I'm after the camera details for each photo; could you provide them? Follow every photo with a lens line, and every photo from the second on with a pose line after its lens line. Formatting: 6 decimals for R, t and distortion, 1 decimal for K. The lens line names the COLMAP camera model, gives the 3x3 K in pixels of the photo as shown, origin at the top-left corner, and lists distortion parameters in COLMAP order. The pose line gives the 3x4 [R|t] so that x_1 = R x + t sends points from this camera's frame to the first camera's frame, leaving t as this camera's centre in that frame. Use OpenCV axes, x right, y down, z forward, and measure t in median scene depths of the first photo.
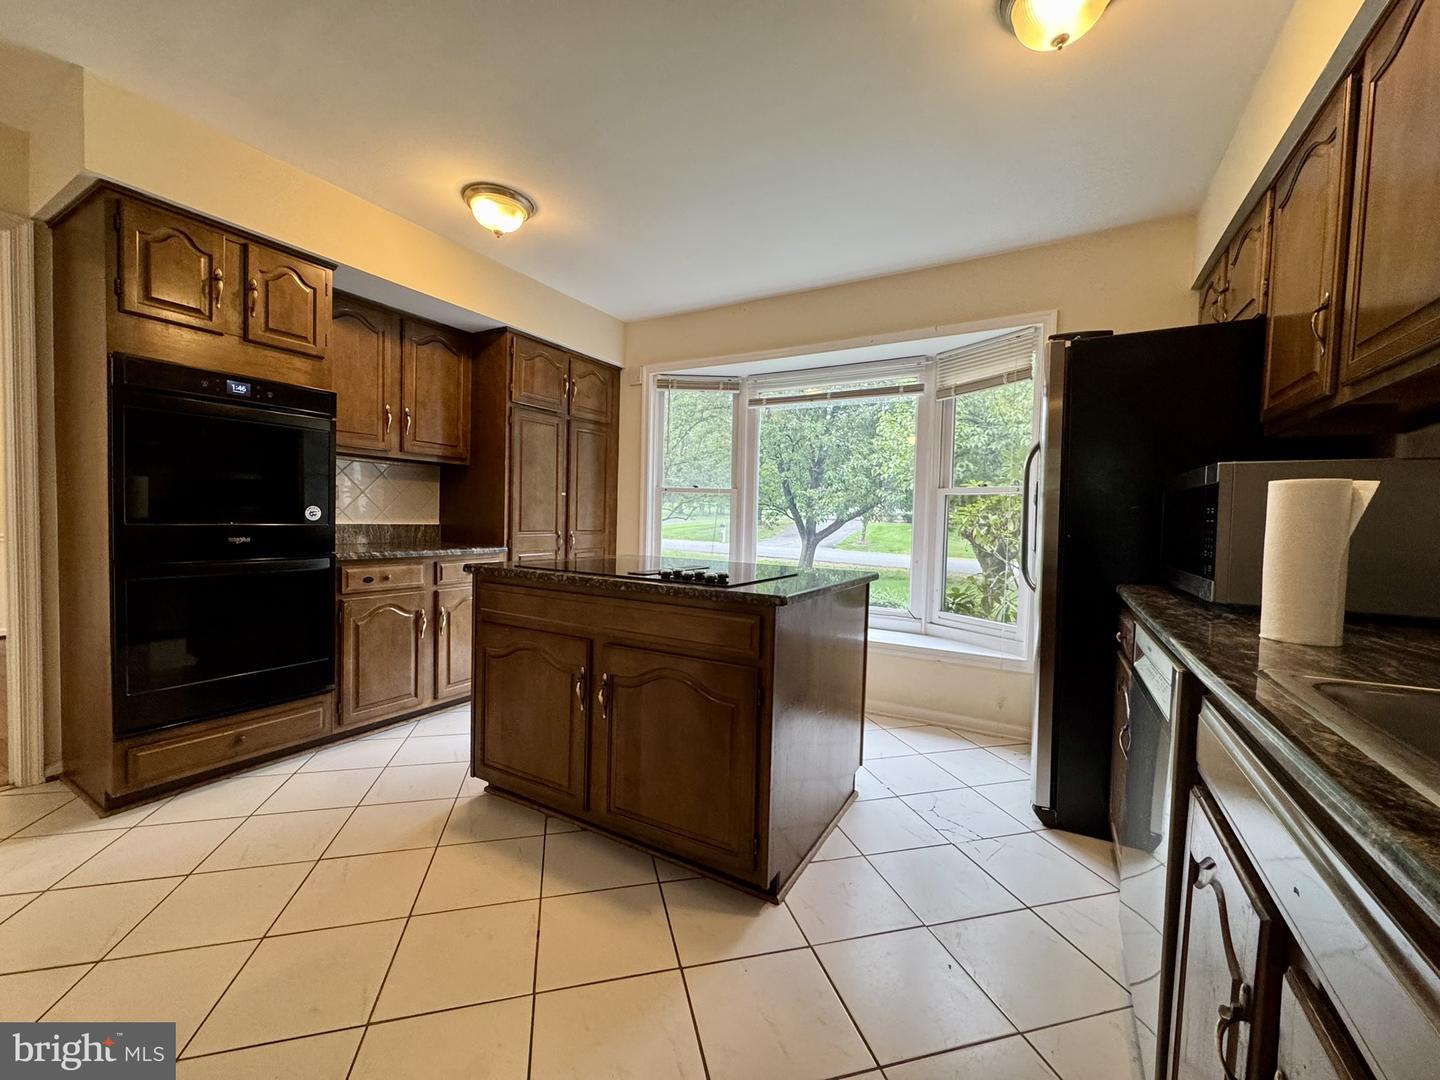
lens RADIAL K [[576.4, 0, 722.0], [0, 576.4, 538.2], [0, 0, 1]] dist [0.000486, -0.000061]
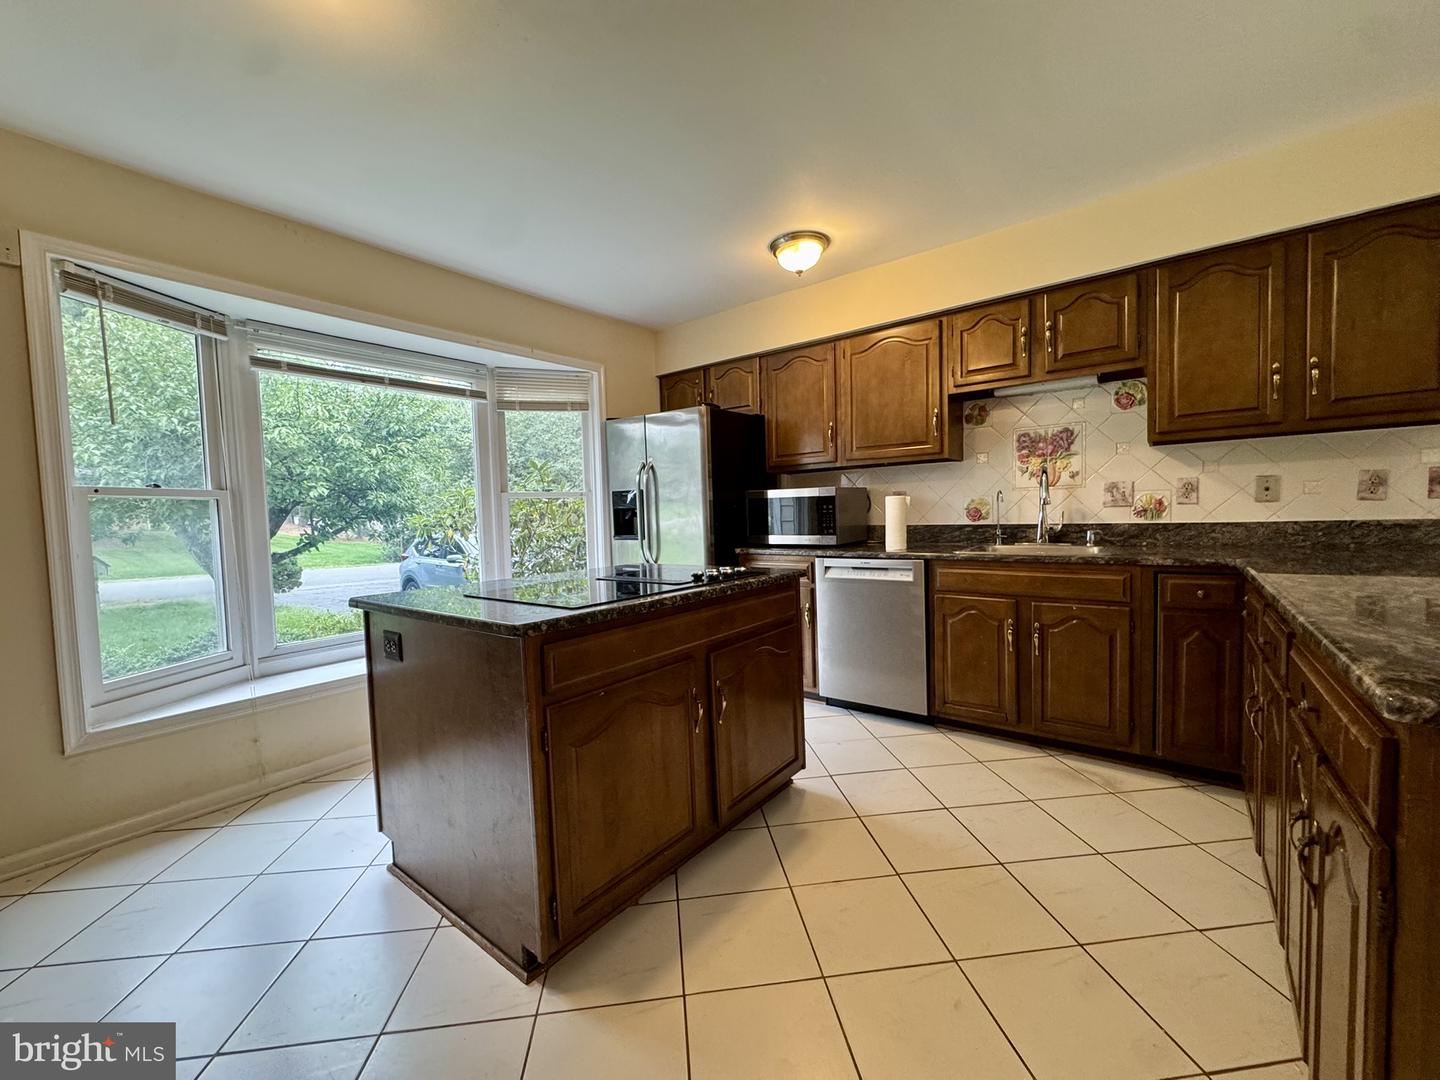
lens RADIAL K [[576.4, 0, 724.1], [0, 576.4, 542.6], [0, 0, 1]] dist [0.000486, -0.000061]
pose [[0.131226, -0.087128, 0.987516, -0.640704], [0.064023, 0.994796, 0.079263, -0.053640], [-0.989283, 0.052823, 0.136121, 0.448044]]
